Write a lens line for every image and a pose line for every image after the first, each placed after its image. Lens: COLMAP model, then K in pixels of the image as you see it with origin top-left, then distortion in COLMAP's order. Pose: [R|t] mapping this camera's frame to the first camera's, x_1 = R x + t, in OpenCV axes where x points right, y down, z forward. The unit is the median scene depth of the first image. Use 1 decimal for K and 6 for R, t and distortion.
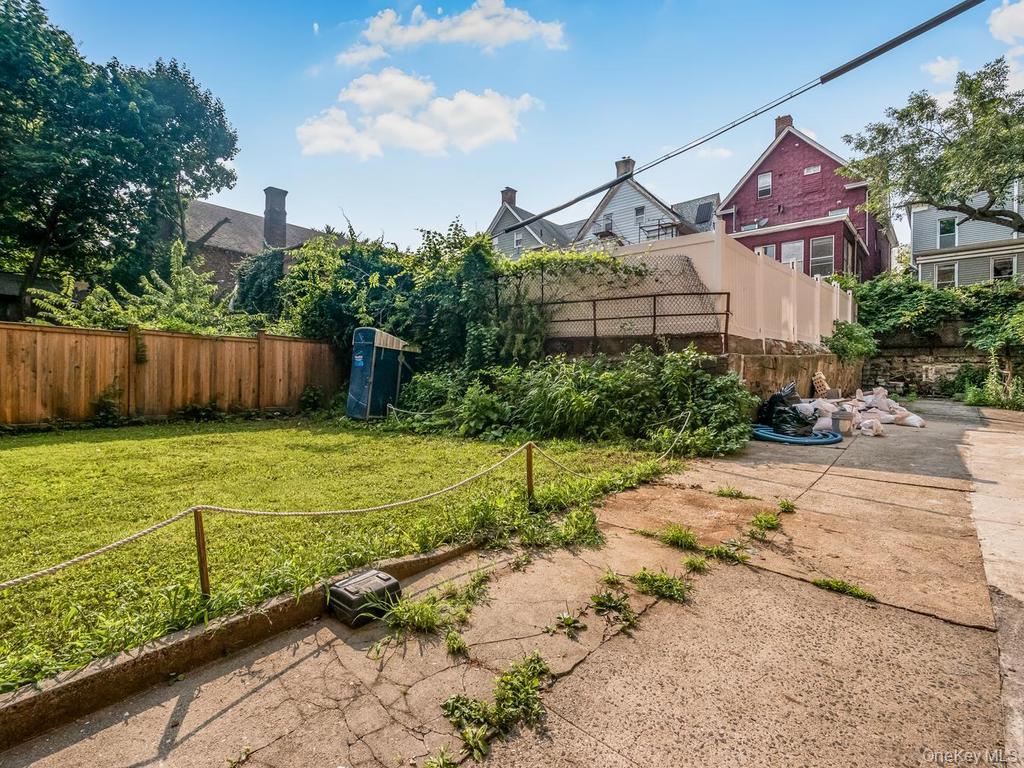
lens RADIAL K [[501.9, 0, 520.4], [0, 501.9, 383.0], [0, 0, 1]] dist [0.004438, 0.000197]
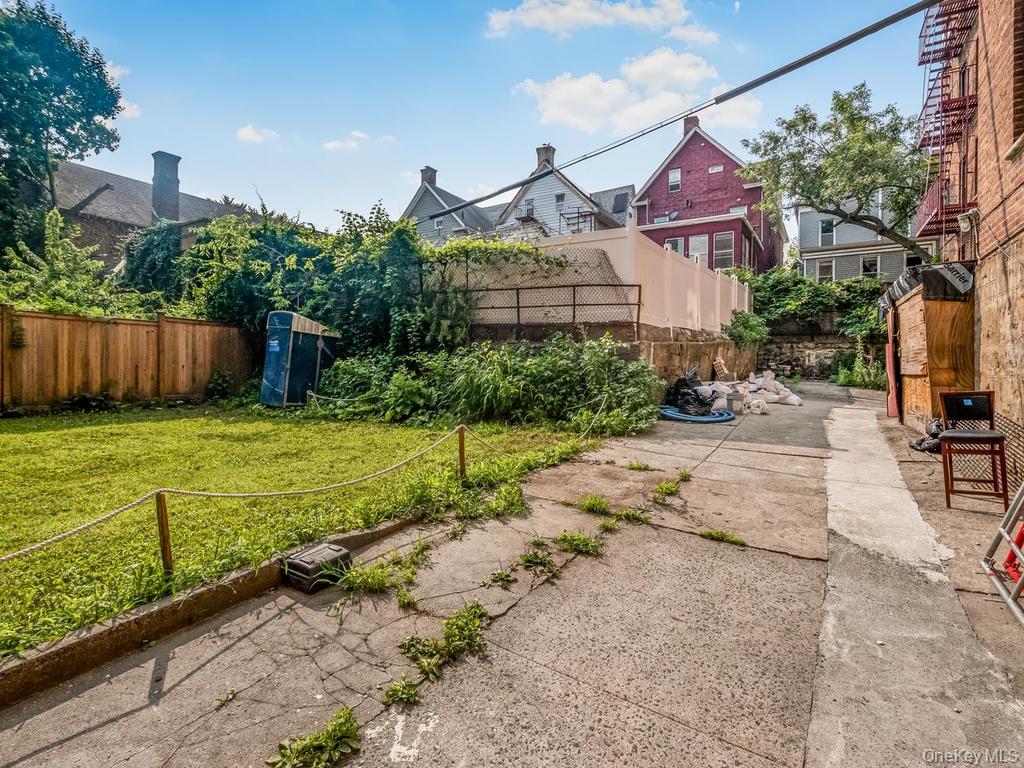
lens RADIAL K [[509.2, 0, 525.3], [0, 509.2, 368.7], [0, 0, 1]] dist [-0.001619, -0.000308]
pose [[0.986572, -0.004085, 0.163278, -0.008270], [0.003530, 0.999987, 0.003691, -0.002456], [-0.163291, -0.003065, 0.986573, -0.035058]]
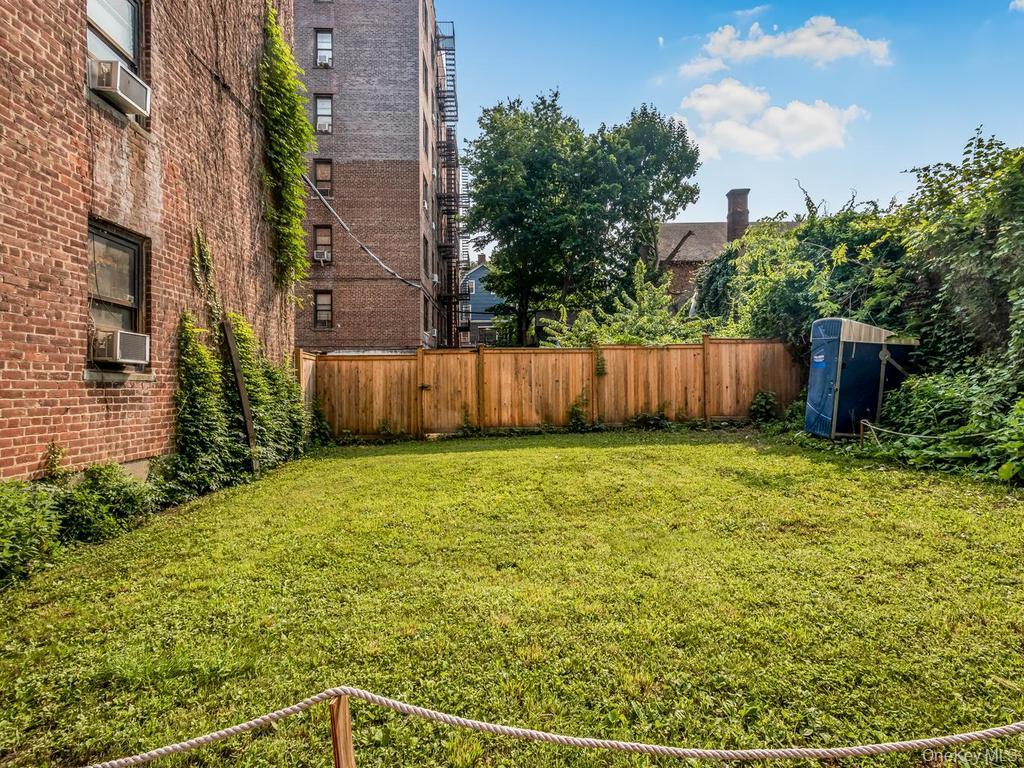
lens RADIAL K [[501.9, 0, 520.4], [0, 501.9, 383.0], [0, 0, 1]] dist [0.004438, 0.000197]
pose [[0.638170, -0.022400, -0.769570, -0.016330], [0.021425, 0.999706, -0.011332, -0.012107], [0.769598, -0.009256, 0.638462, 0.138359]]
